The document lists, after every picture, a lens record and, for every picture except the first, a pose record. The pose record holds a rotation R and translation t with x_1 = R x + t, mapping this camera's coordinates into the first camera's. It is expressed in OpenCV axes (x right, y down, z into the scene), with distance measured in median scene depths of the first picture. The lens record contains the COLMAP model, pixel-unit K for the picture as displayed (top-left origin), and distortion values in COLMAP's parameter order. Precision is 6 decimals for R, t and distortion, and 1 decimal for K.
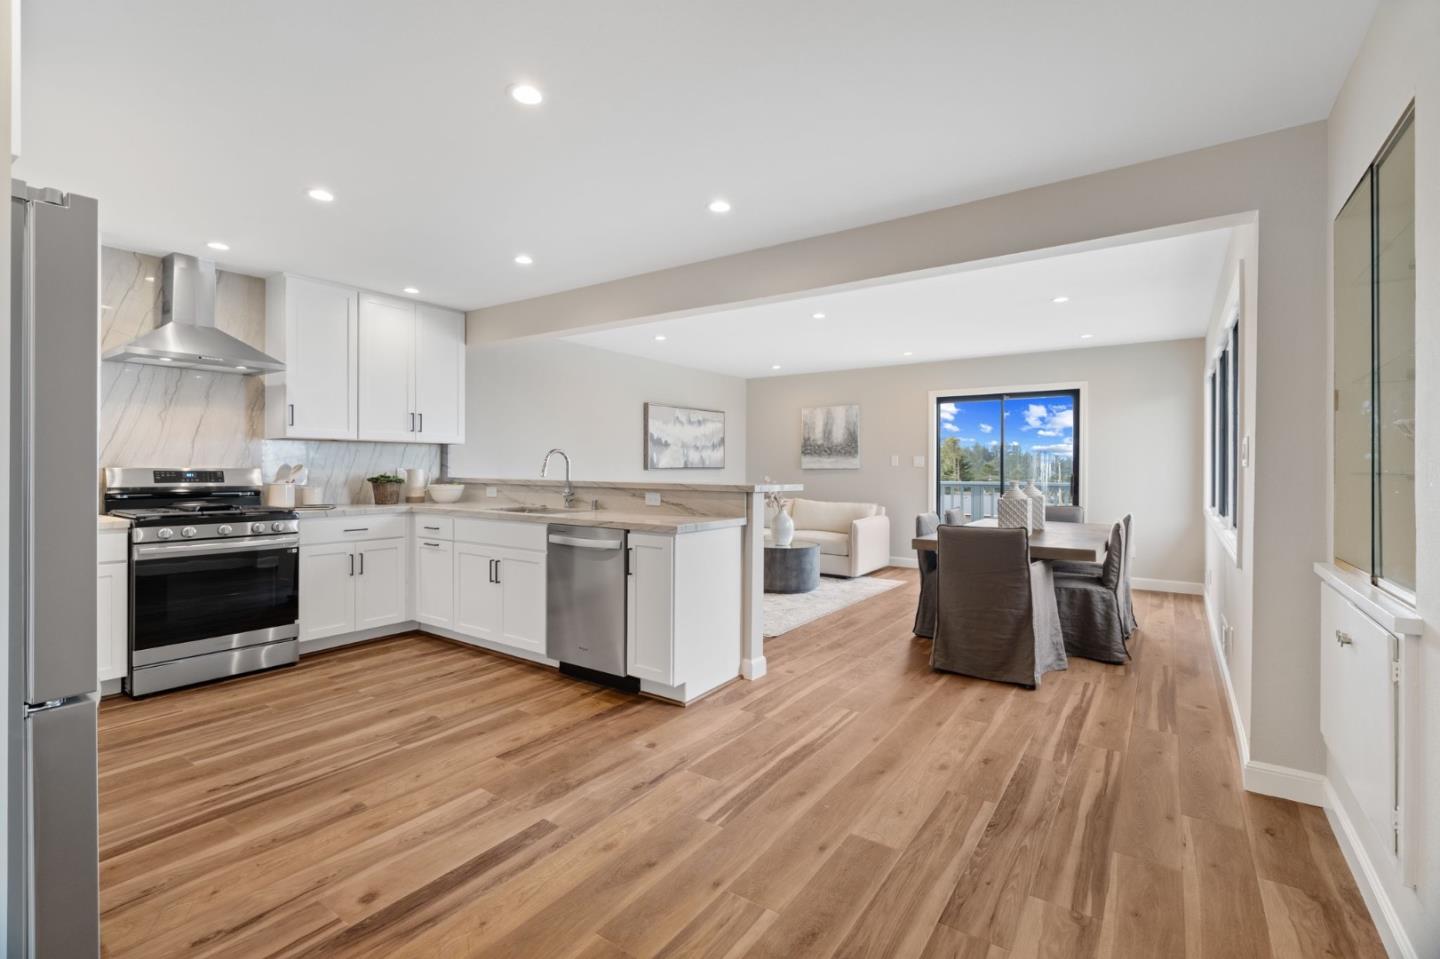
lens RADIAL K [[647.9, 0, 720.1], [0, 647.9, 468.4], [0, 0, 1]] dist [-0.002002, 0.000444]
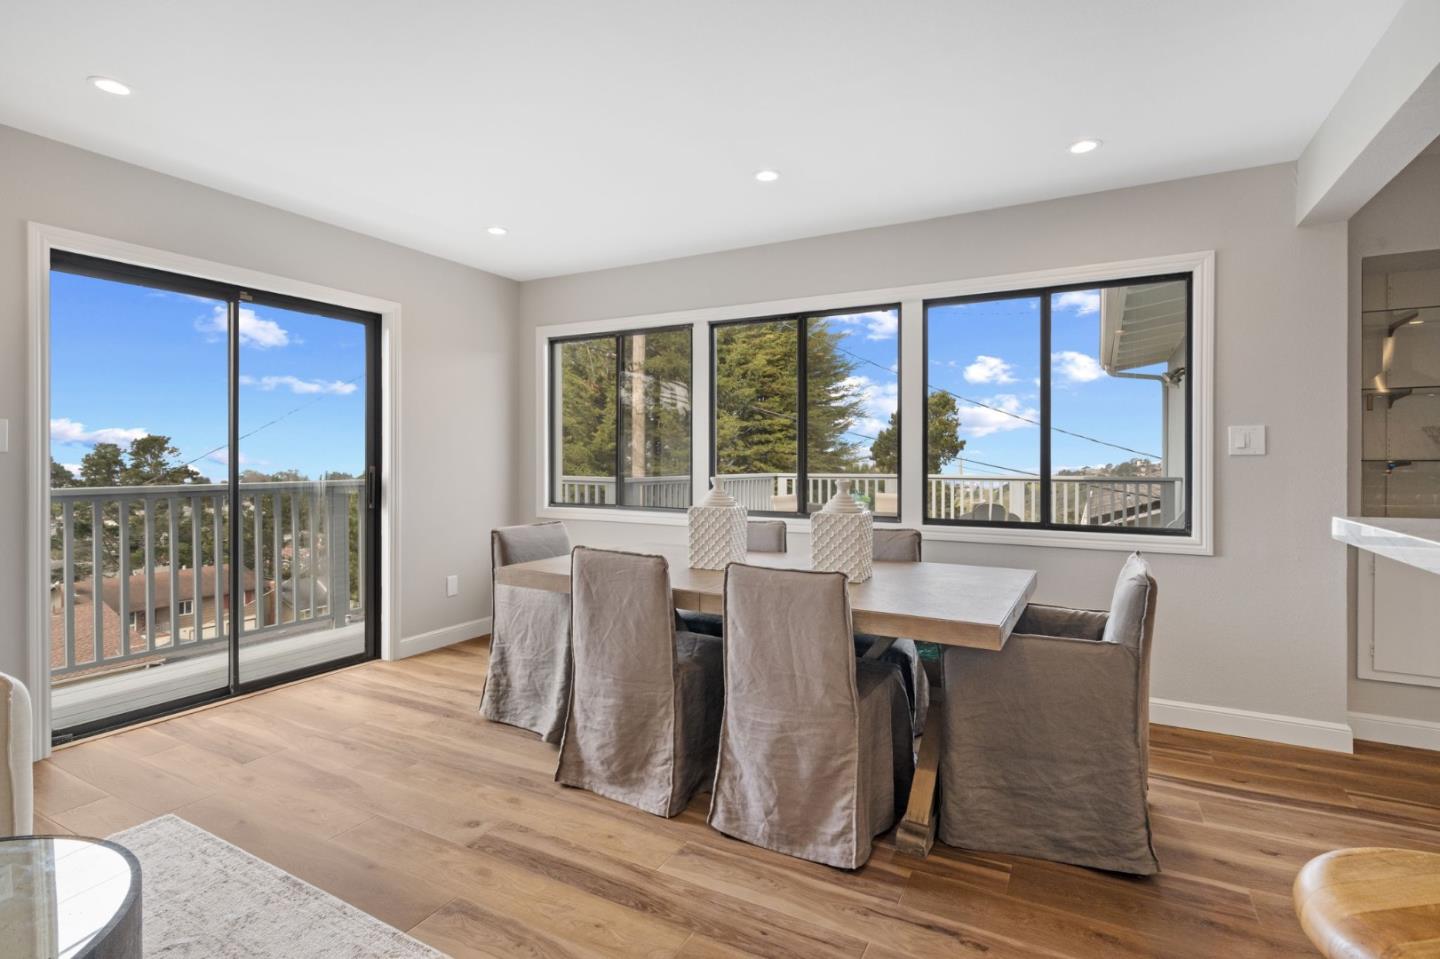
lens RADIAL K [[700.4, 0, 720.0], [0, 700.4, 459.0], [0, 0, 1]] dist [0.000927, 0.000419]
pose [[-0.115487, -0.003873, 0.993301, -0.147574], [-0.000266, 0.999992, 0.003869, -0.000042], [-0.993309, 0.000183, -0.115487, 1.394907]]
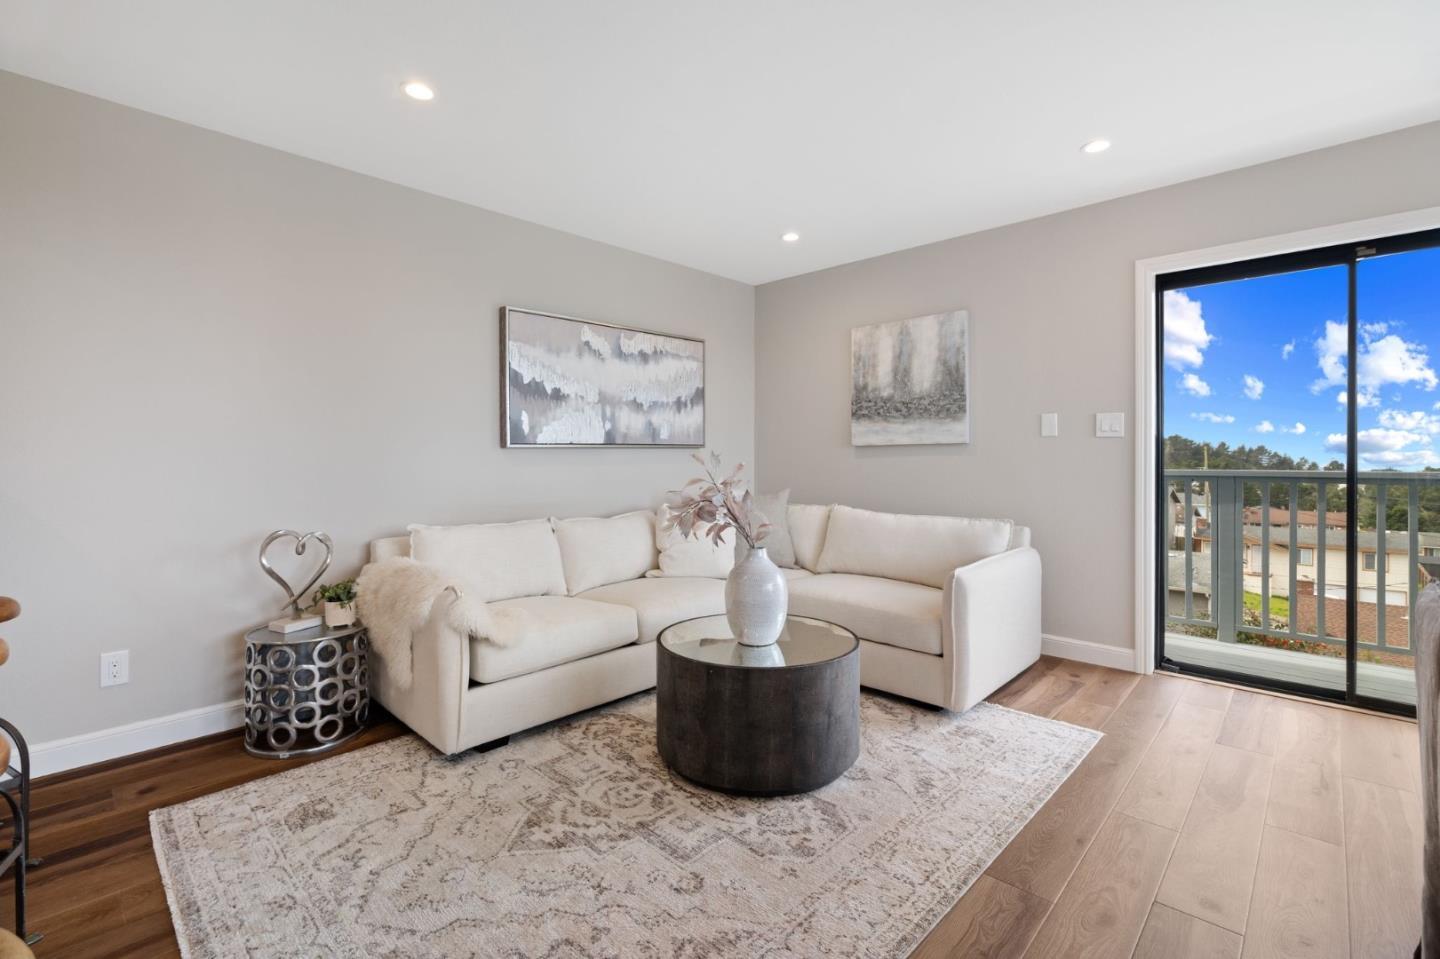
lens RADIAL K [[651.8, 0, 722.8], [0, 651.8, 459.8], [0, 0, 1]] dist [-0.001264, 0.000273]
pose [[0.989701, -0.005514, -0.143043, 0.222817], [0.006138, 0.999973, 0.003921, 0.020410], [0.143017, -0.004758, 0.989709, 1.066346]]
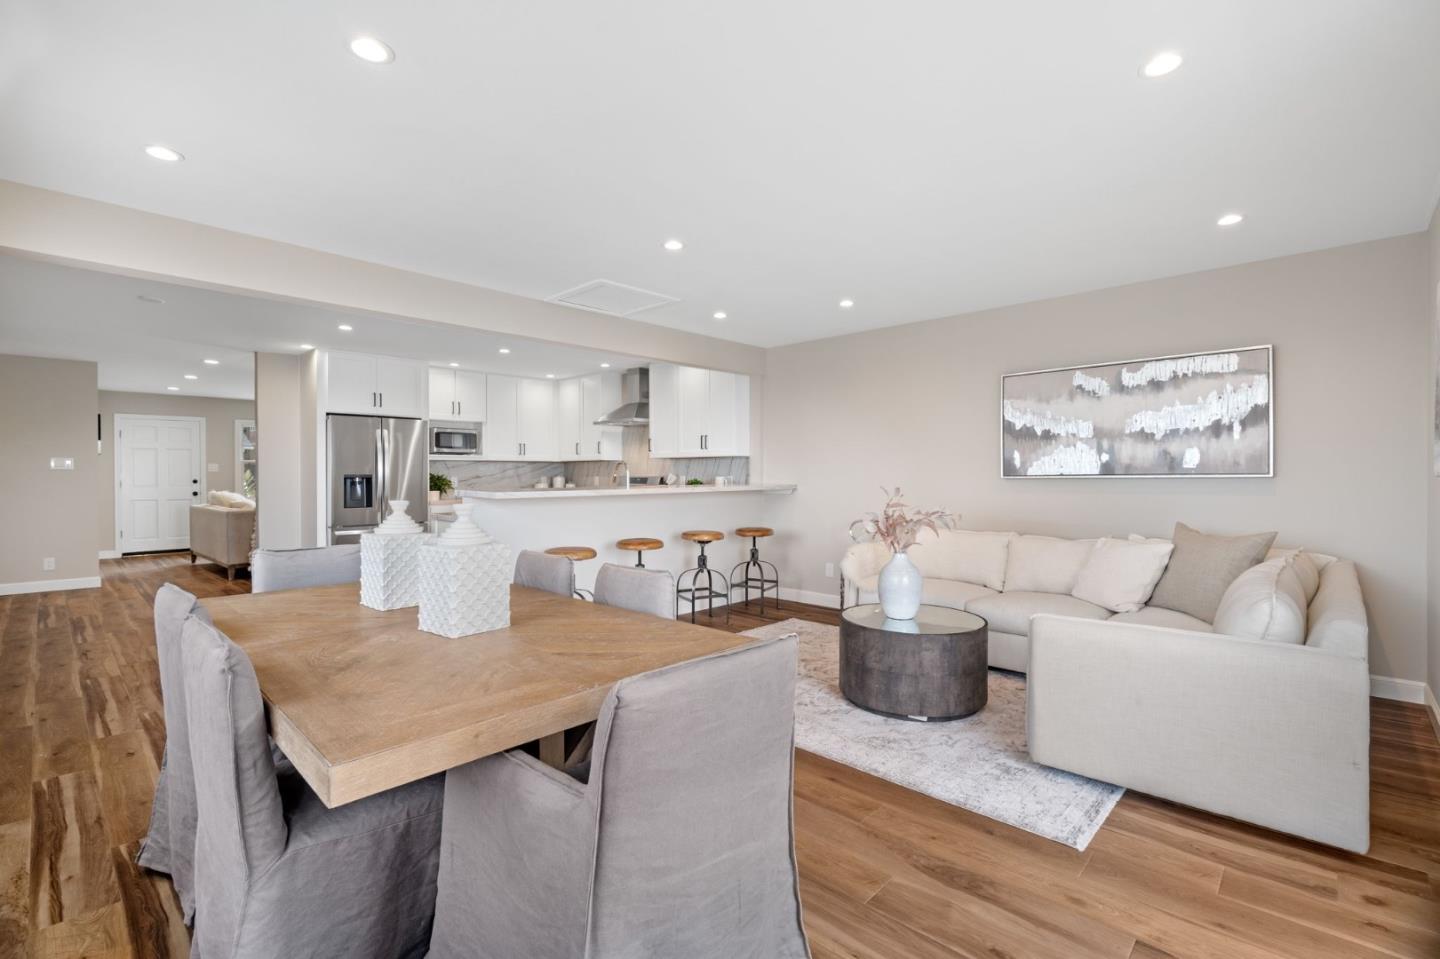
lens RADIAL K [[640.1, 0, 720.0], [0, 640.1, 479.5], [0, 0, 1]] dist [-0.005079, 0.000033]
pose [[-0.146685, 0.004205, -0.989174, 1.098250], [0.000066, 0.999991, 0.004241, 0.001396], [0.989183, 0.000557, -0.146684, 1.582332]]
